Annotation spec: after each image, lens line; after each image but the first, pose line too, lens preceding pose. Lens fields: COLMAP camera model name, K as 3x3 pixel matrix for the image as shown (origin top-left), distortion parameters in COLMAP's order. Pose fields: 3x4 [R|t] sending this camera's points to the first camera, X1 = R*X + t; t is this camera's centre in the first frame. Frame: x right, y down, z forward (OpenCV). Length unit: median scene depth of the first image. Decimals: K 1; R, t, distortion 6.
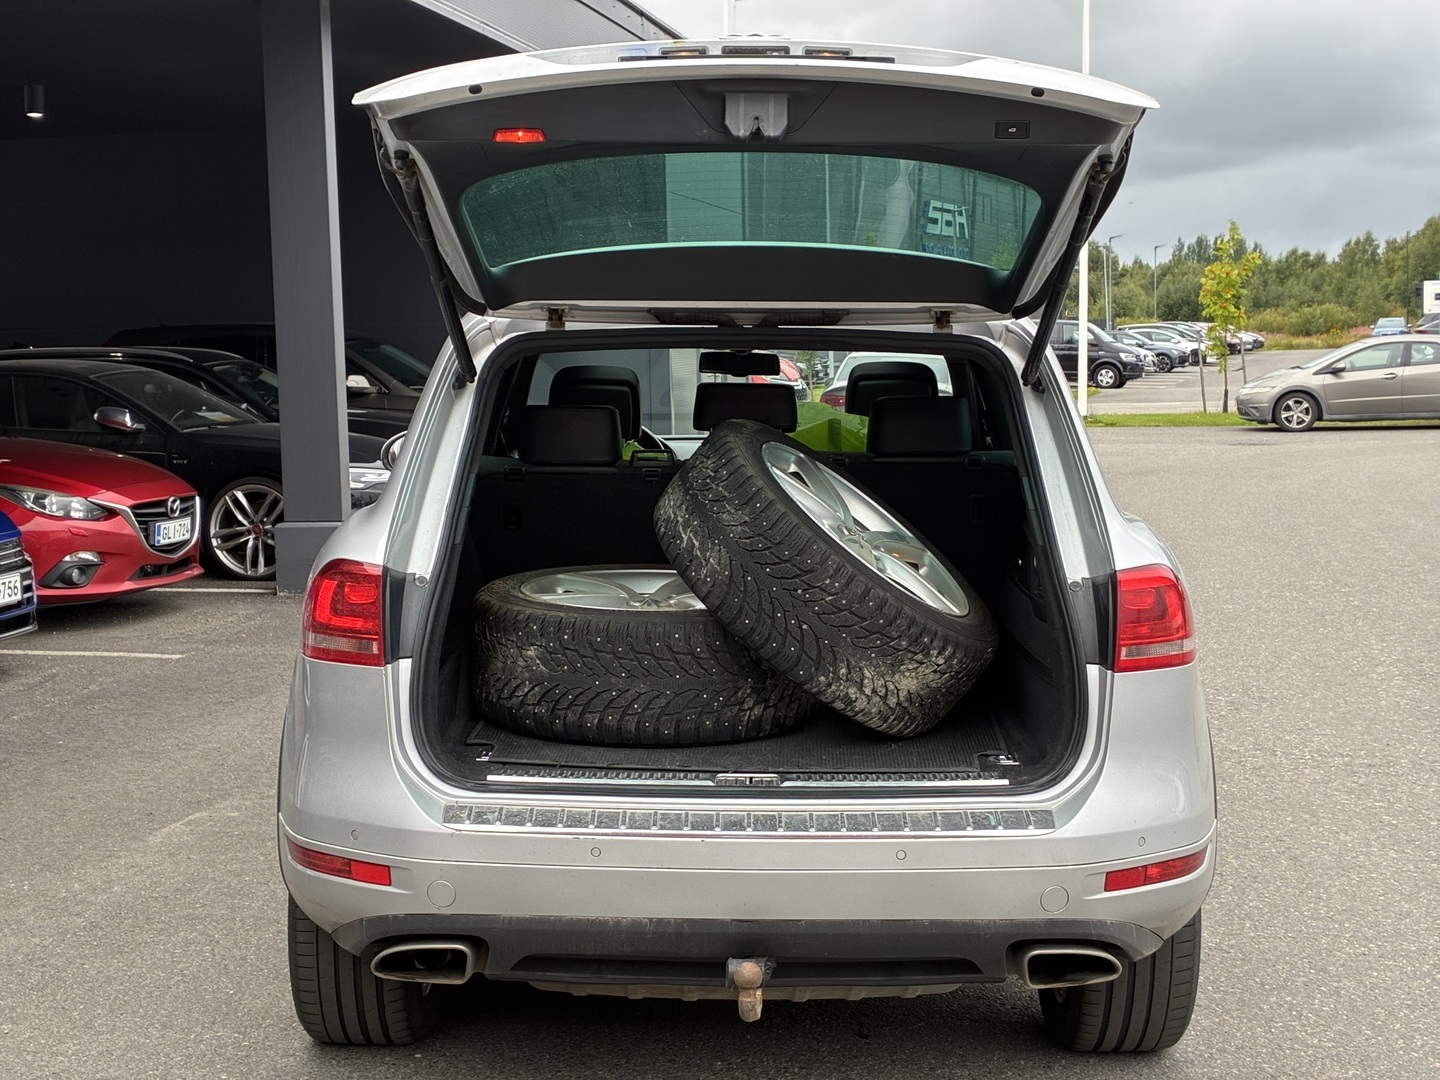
lens RADIAL K [[2194.9, 0, 720.0], [0, 2194.9, 540.0], [0, 0, 1]] dist [0.015827, -0.020920]
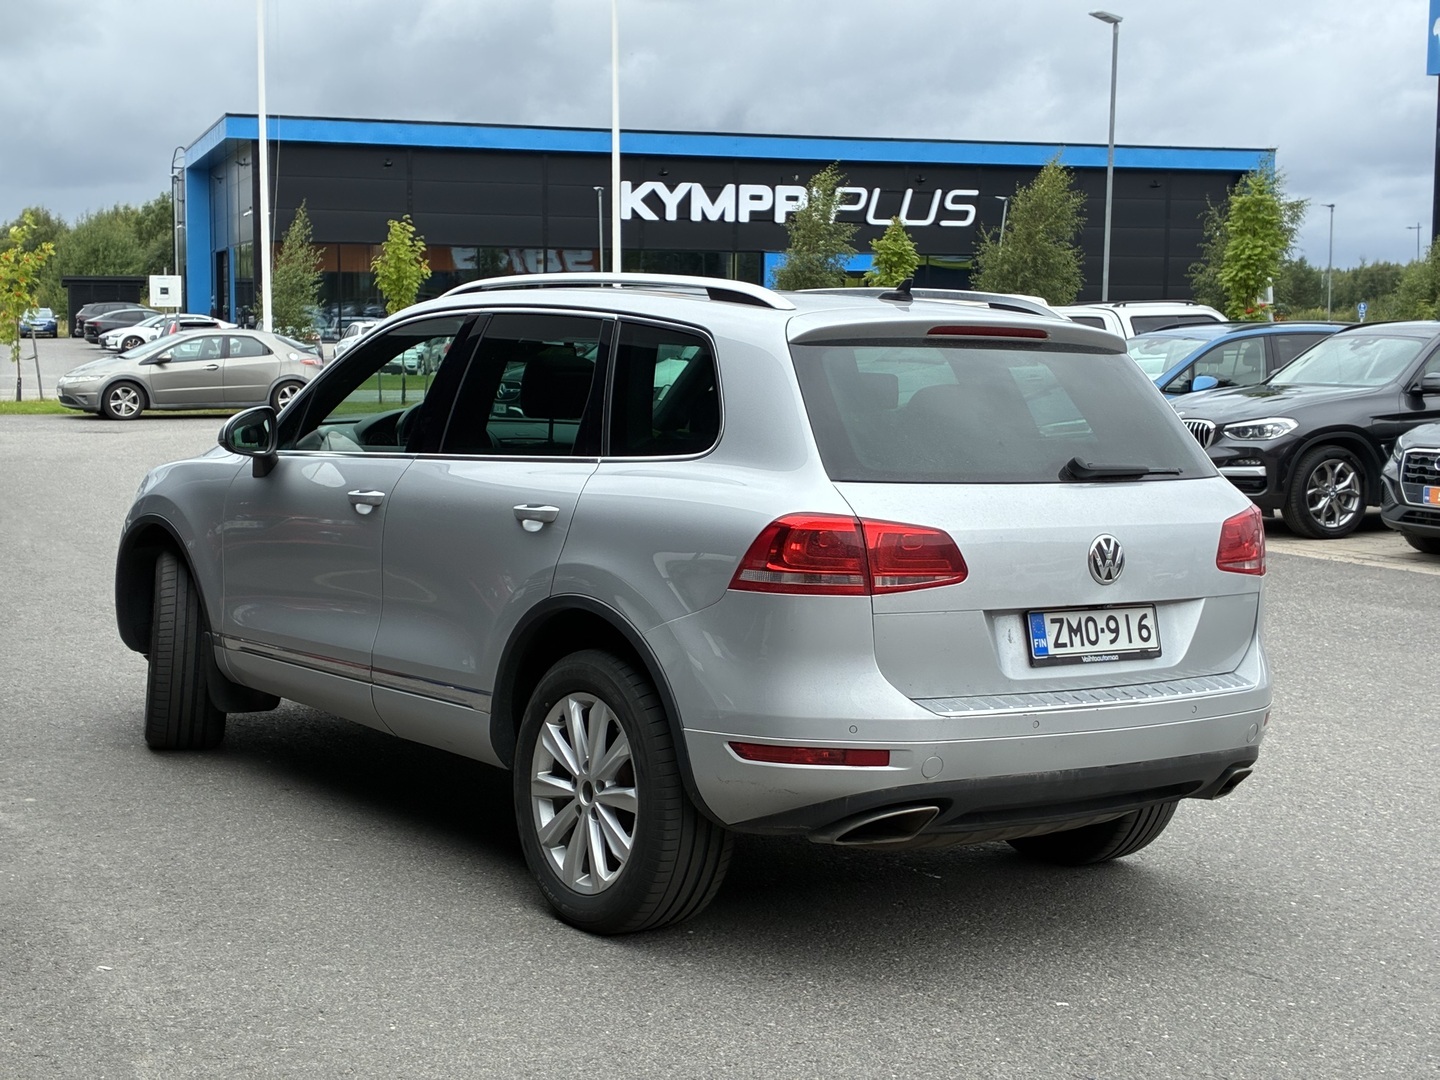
lens RADIAL K [[2194.9, 0, 720.0], [0, 2194.9, 540.0], [0, 0, 1]] dist [0.015827, -0.020920]
pose [[0.815040, -0.029231, 0.578667, -0.106843], [0.026690, 0.999561, 0.012900, 0.000938], [-0.578790, 0.004931, 0.815462, 0.002615]]
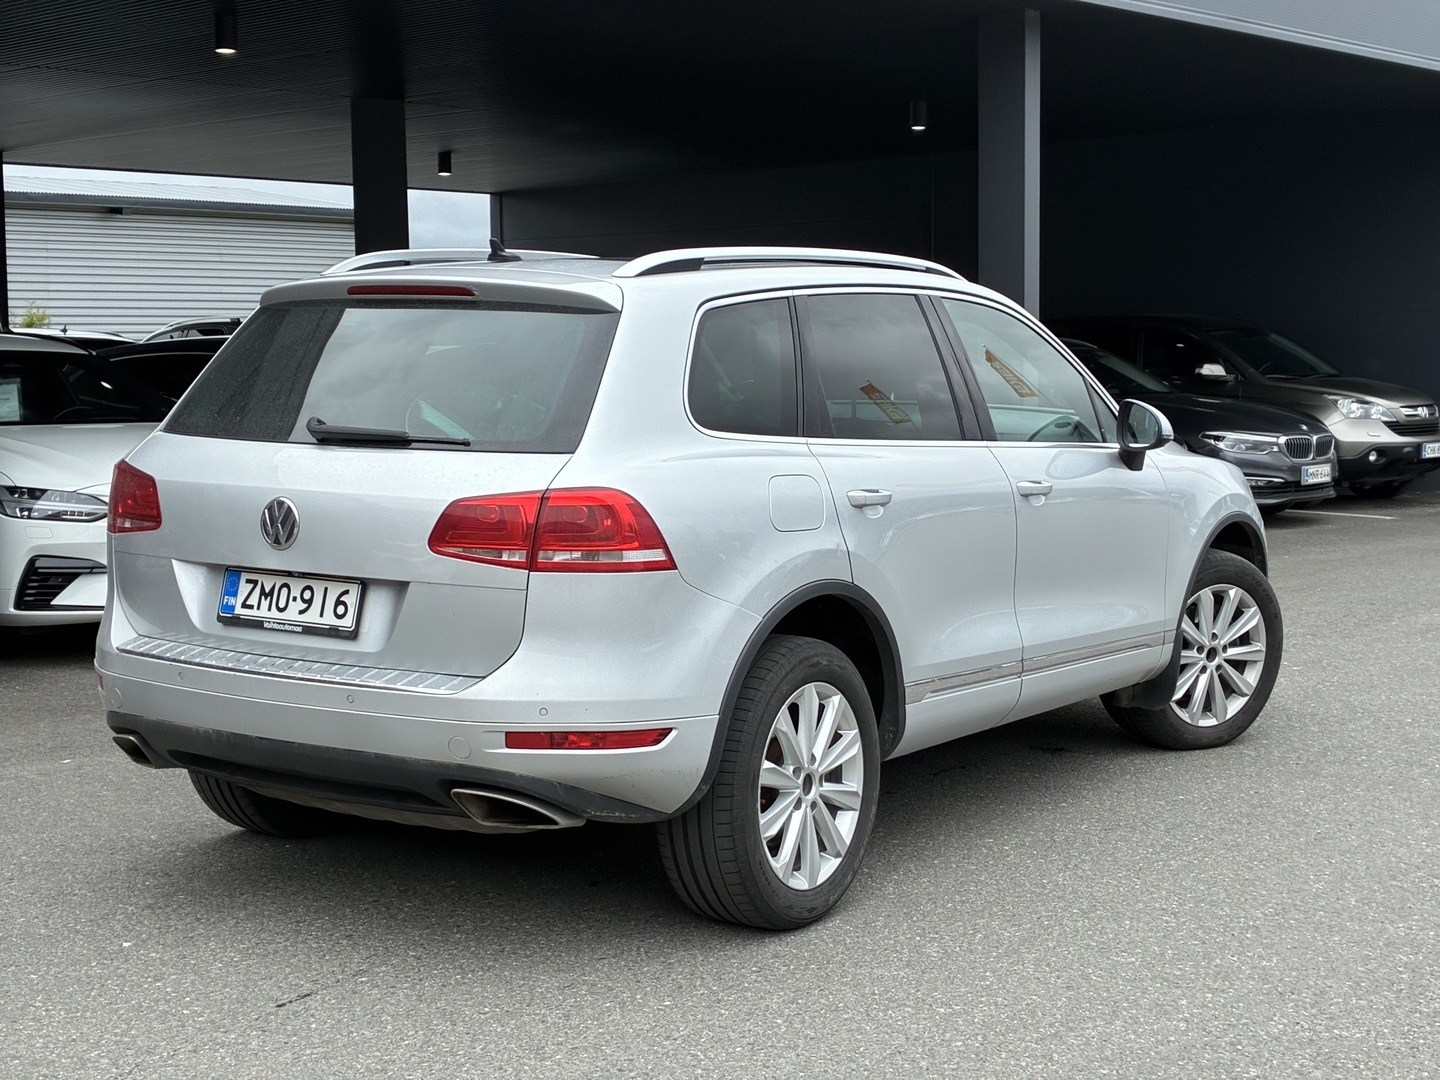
lens RADIAL K [[2194.9, 0, 720.0], [0, 2194.9, 540.0], [0, 0, 1]] dist [0.015827, -0.020920]
pose [[0.868895, 0.062608, -0.491021, 0.096428], [-0.061432, 0.997939, 0.018536, 0.001573], [0.491169, 0.014058, 0.870951, -0.001078]]
